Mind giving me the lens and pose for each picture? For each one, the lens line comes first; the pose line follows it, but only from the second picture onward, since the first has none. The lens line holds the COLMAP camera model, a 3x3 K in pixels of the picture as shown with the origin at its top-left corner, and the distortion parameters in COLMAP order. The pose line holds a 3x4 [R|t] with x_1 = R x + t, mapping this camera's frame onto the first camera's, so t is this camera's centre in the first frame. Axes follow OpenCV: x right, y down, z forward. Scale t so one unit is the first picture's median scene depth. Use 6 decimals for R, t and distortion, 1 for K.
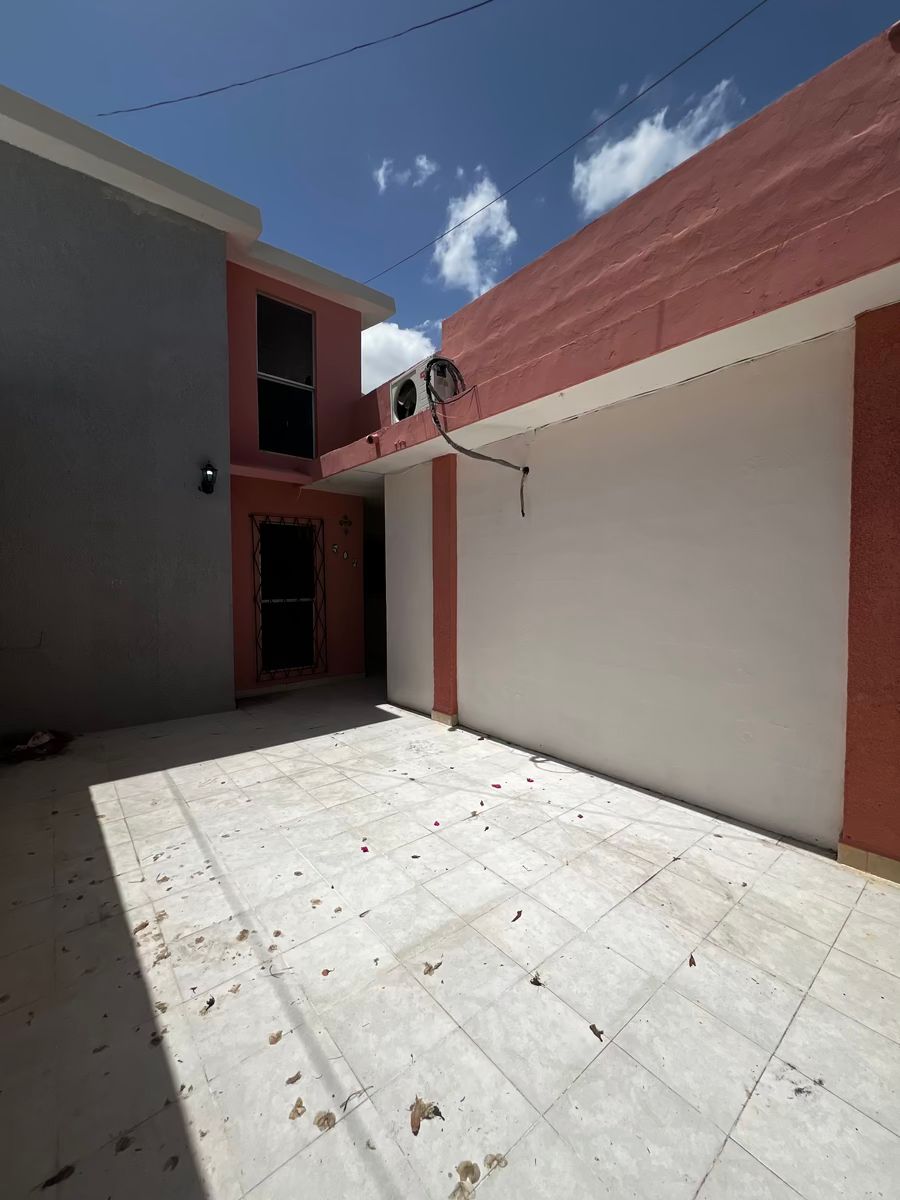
lens RADIAL K [[481.0, 0, 450.8], [0, 481.0, 601.6], [0, 0, 1]] dist [-0.000745, 0.000160]
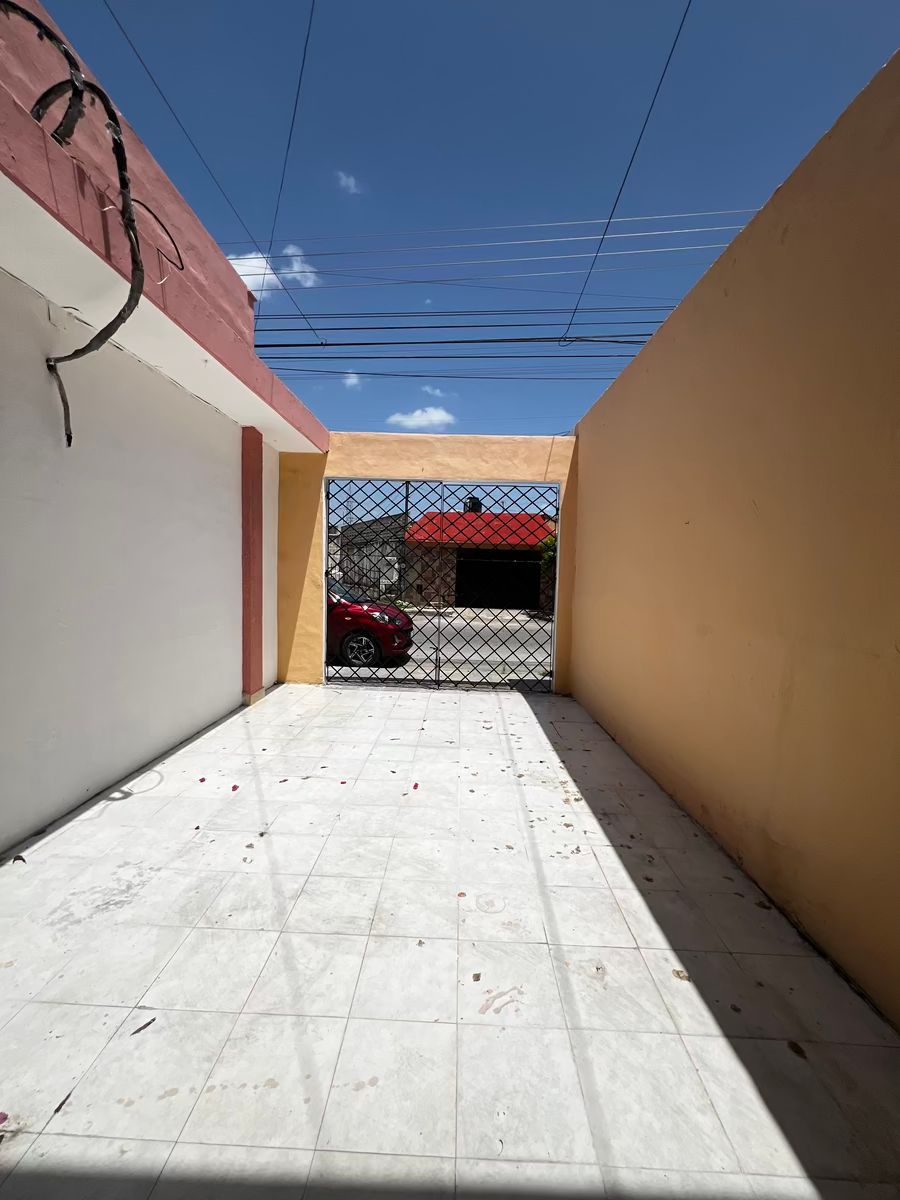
lens RADIAL K [[481.0, 0, 446.6], [0, 481.0, 599.7], [0, 0, 1]] dist [-0.000745, 0.000160]
pose [[-0.747464, -0.054349, 0.662076, -0.893579], [0.004334, 0.996227, 0.086672, -0.041080], [-0.664289, 0.067653, -0.744408, 1.616592]]
